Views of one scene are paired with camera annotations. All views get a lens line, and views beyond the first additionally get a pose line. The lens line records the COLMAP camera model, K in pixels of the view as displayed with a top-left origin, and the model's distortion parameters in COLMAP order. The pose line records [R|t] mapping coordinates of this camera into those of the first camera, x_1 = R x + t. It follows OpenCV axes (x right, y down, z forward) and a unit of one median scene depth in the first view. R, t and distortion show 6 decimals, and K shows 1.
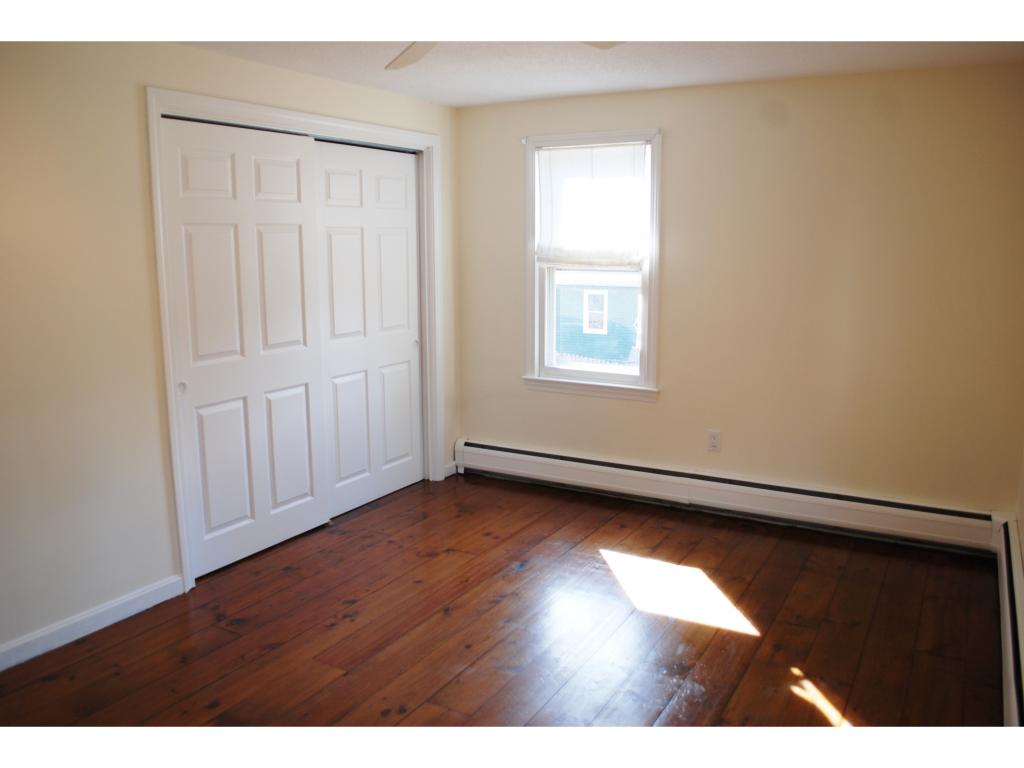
lens RADIAL K [[804.5, 0, 512.0], [0, 804.5, 384.0], [0, 0, 1]] dist [-0.080492, -0.005279]
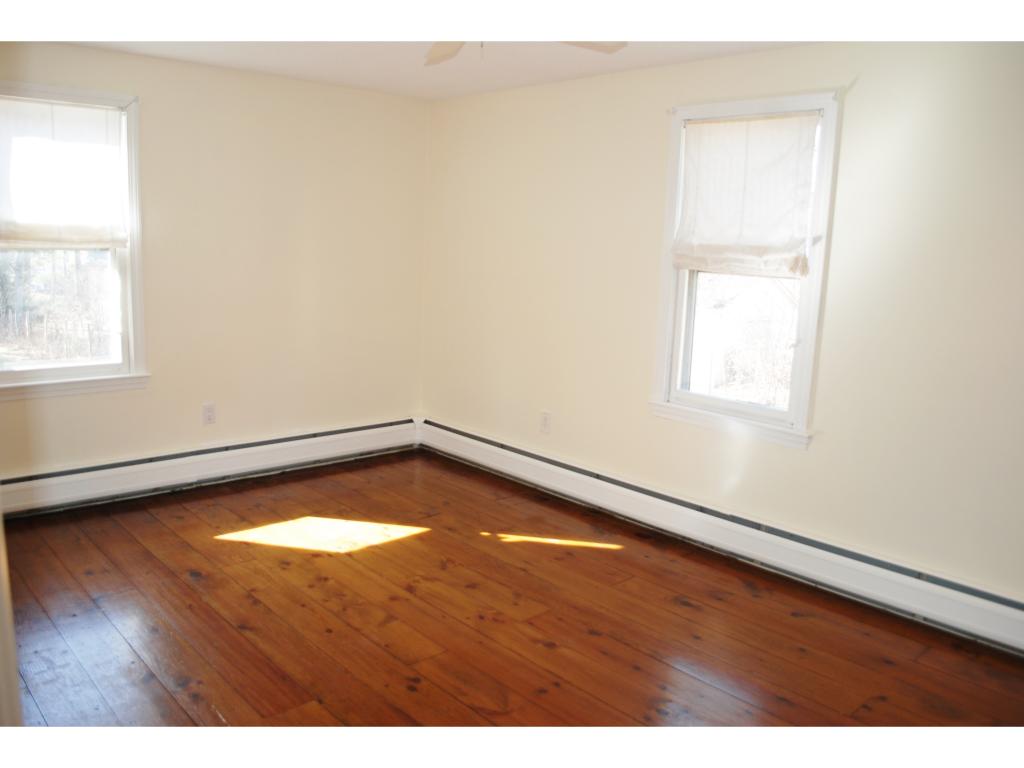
lens RADIAL K [[804.5, 0, 512.0], [0, 804.5, 384.0], [0, 0, 1]] dist [-0.080492, -0.005279]
pose [[0.294566, -0.155223, 0.942941, -0.681155], [0.130604, 0.984001, 0.121183, -0.045374], [-0.946665, 0.087455, 0.310125, 0.362918]]
